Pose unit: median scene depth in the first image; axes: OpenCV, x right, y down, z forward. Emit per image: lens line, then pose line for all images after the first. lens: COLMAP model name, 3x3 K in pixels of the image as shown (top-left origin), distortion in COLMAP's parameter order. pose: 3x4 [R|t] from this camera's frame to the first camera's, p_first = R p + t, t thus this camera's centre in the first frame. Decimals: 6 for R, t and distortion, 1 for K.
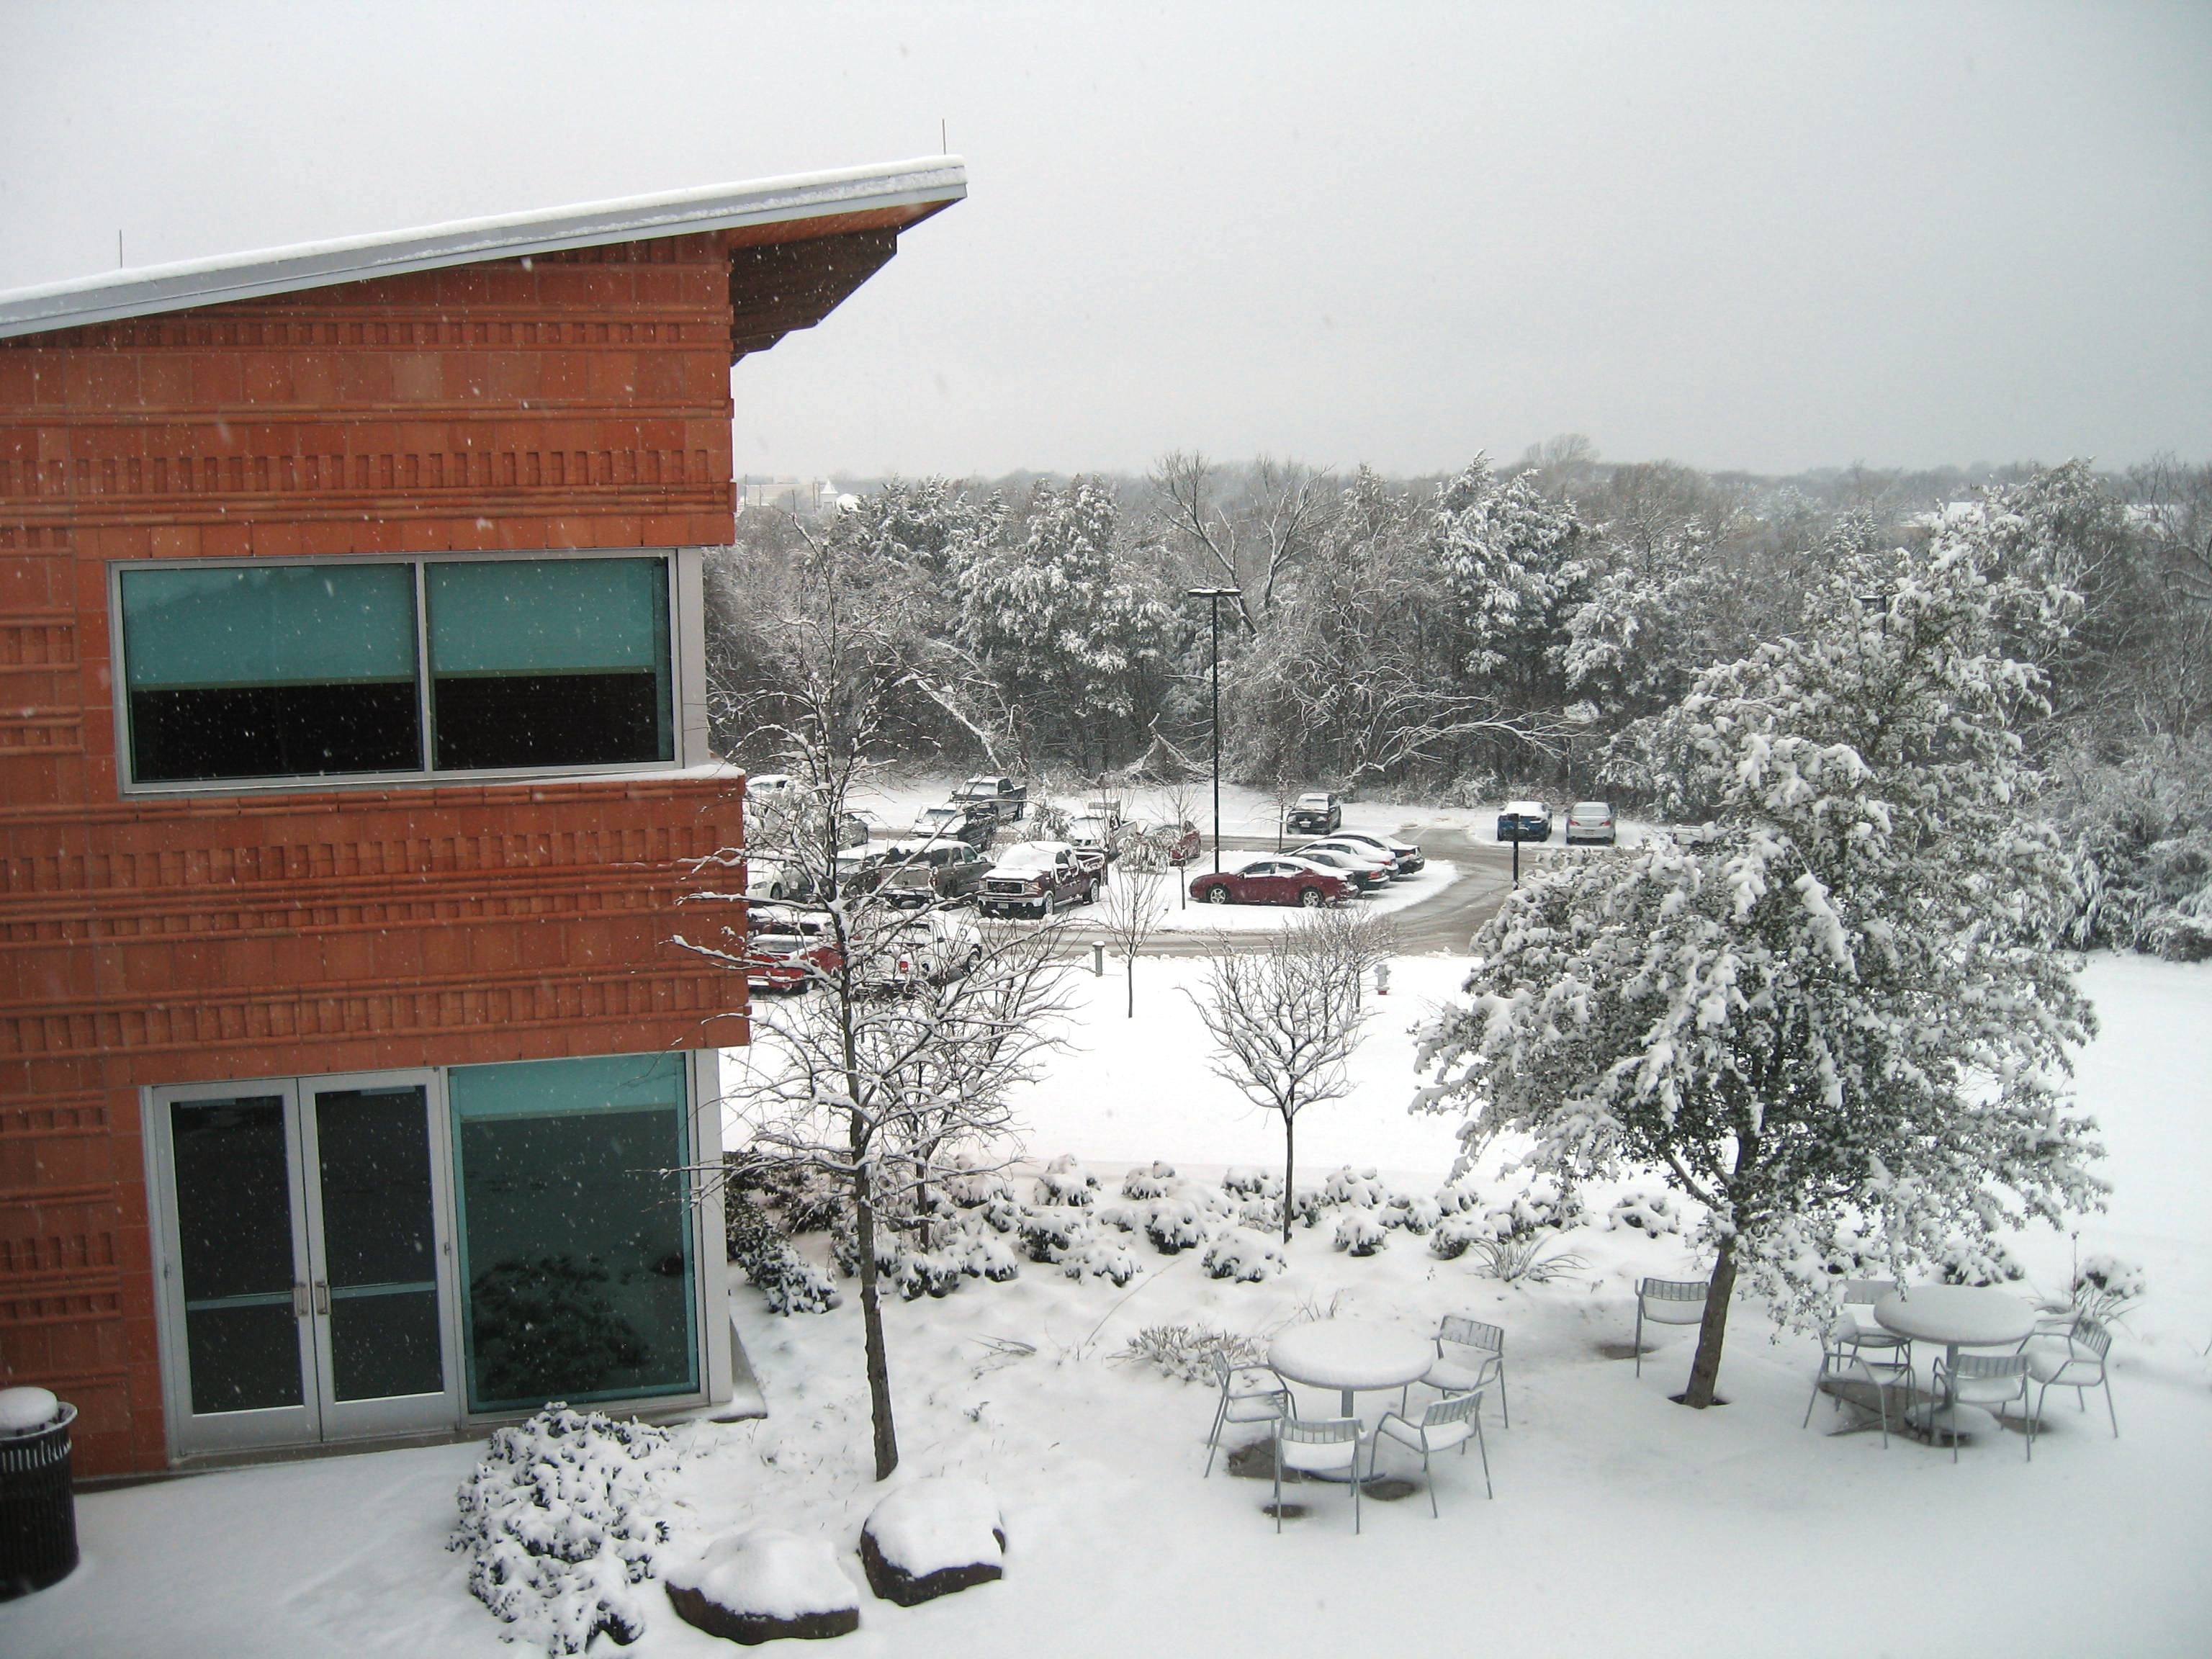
lens RADIAL K [[2437.9, 0, 1106.5], [0, 2437.9, 814.4], [0, 0, 1]] dist [-0.121849, 0.090622]
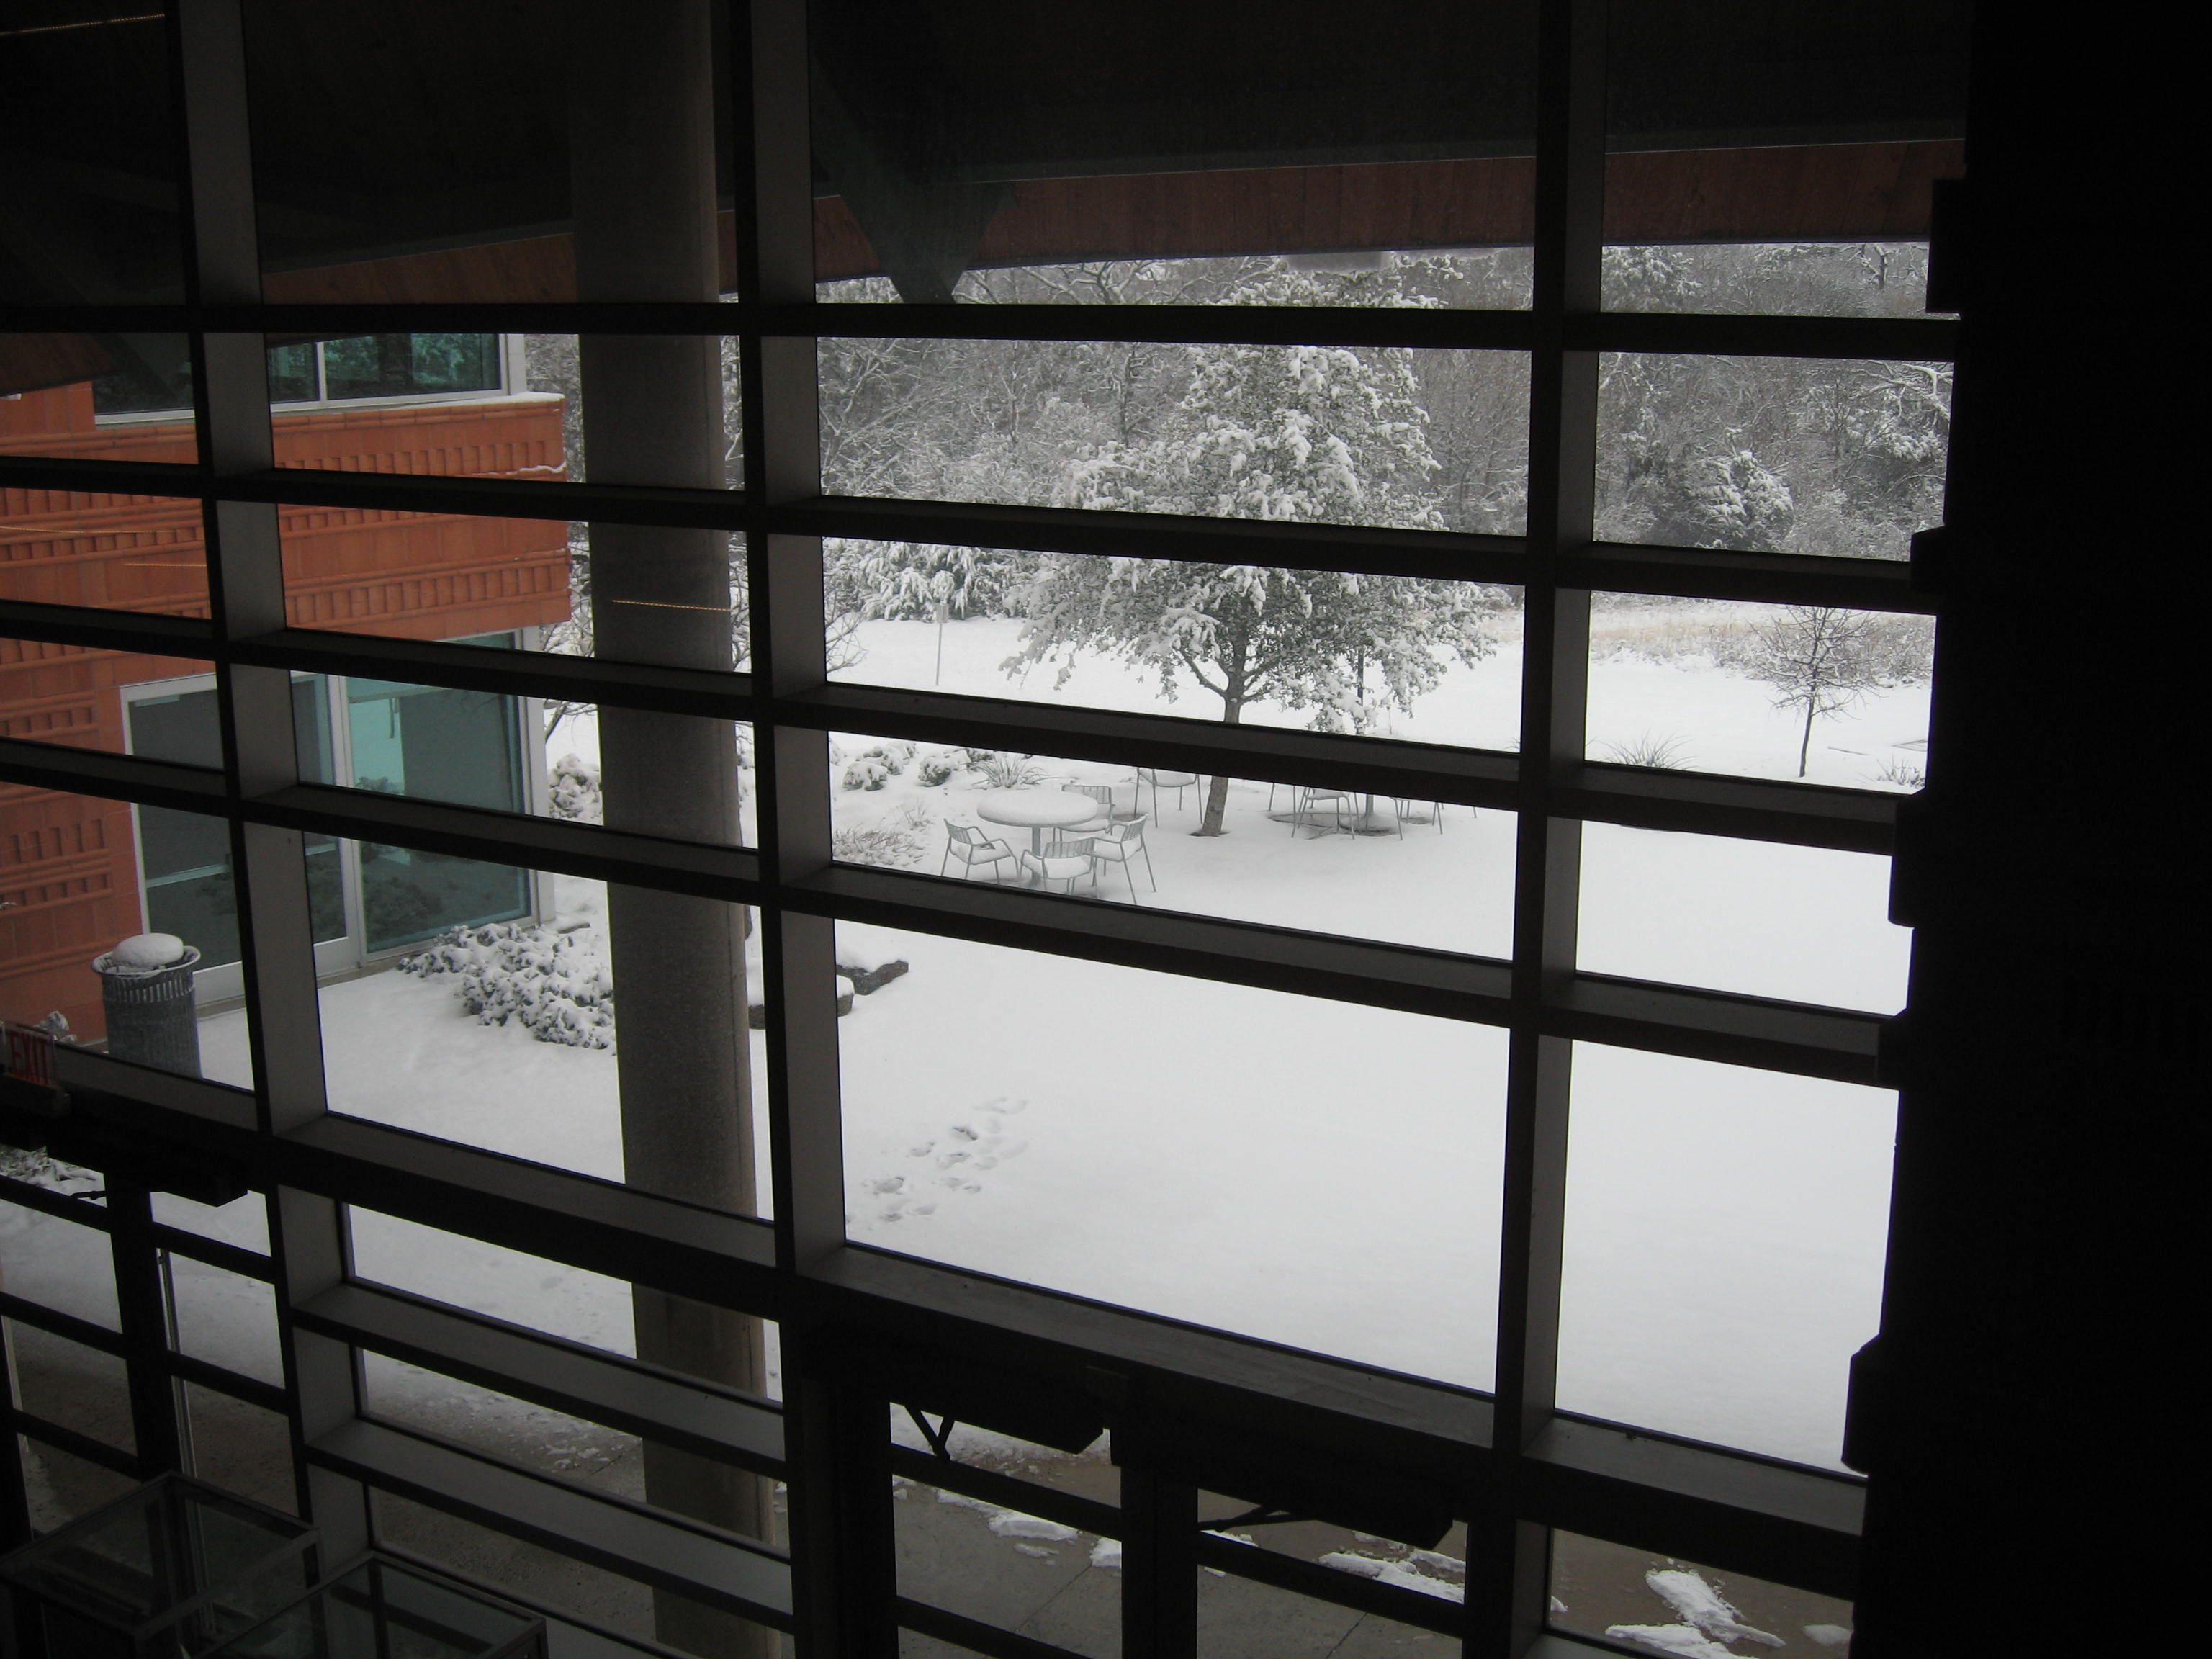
lens RADIAL K [[2437.9, 0, 1106.5], [0, 2437.9, 814.4], [0, 0, 1]] dist [-0.121849, 0.090622]
pose [[0.856256, -0.111236, 0.504433, -0.570465], [0.059387, 0.991262, 0.117783, 0.066856], [-0.513127, -0.070895, 0.855380, -0.206164]]
